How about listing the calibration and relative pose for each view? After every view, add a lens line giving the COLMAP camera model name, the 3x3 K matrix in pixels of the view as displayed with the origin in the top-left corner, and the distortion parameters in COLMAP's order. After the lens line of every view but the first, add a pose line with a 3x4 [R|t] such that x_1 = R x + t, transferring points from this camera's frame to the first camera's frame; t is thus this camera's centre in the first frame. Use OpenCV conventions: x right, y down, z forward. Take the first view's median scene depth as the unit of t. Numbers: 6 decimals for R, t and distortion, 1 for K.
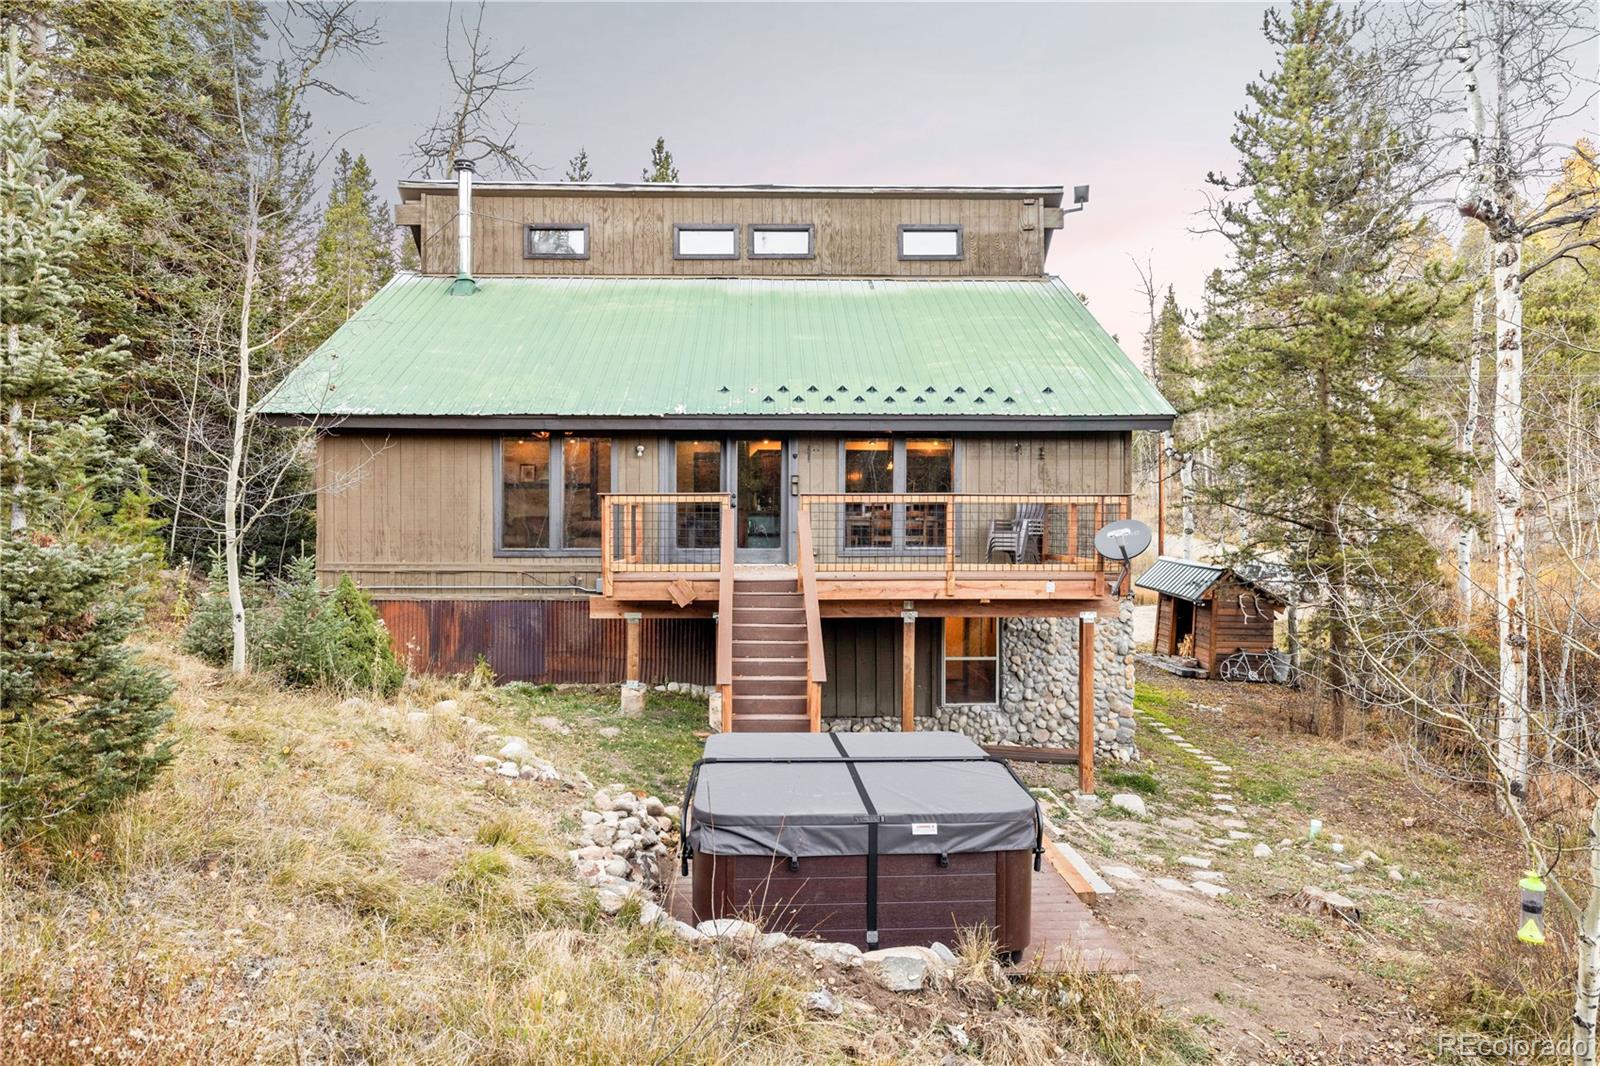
lens RADIAL K [[987.1, 0, 799.9], [0, 987.1, 531.6], [0, 0, 1]] dist [-0.001007, 0.000585]
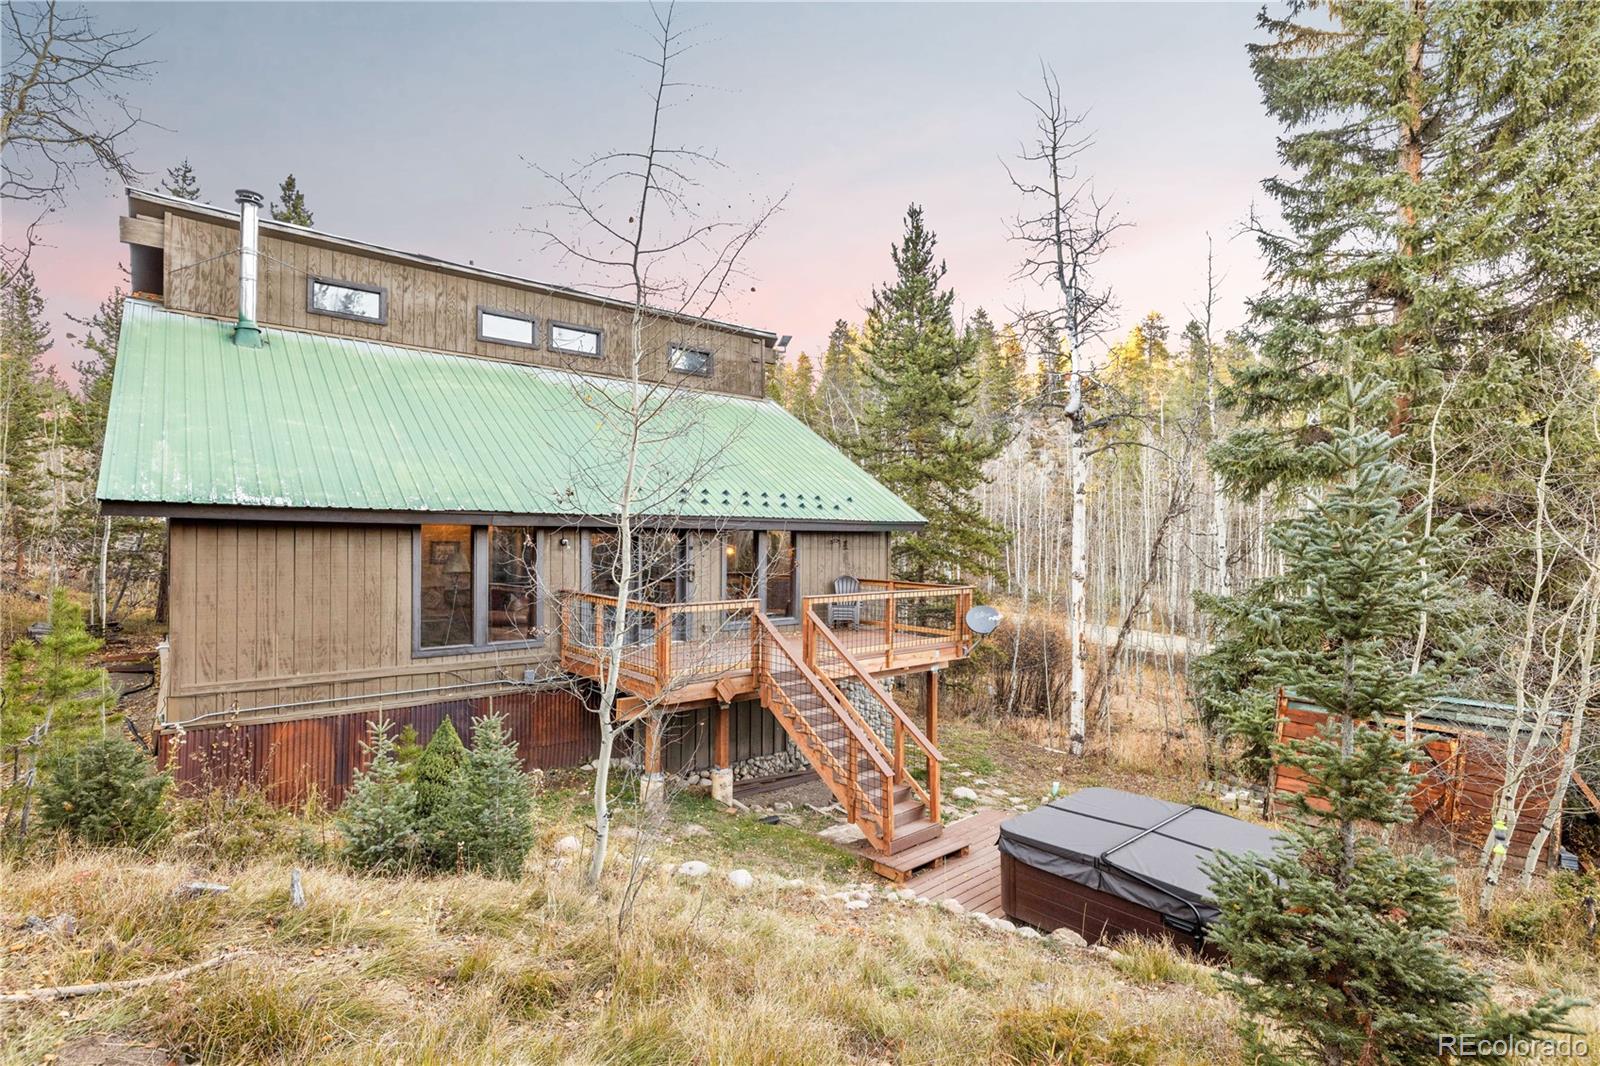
lens RADIAL K [[771.5, 0, 798.0], [0, 771.5, 534.4], [0, 0, 1]] dist [-0.006125, 0.000840]
pose [[0.774992, 0.006571, 0.631937, -0.391400], [-0.002490, 0.999970, -0.007345, -0.069489], [-0.631966, 0.004118, 0.774985, 0.168434]]
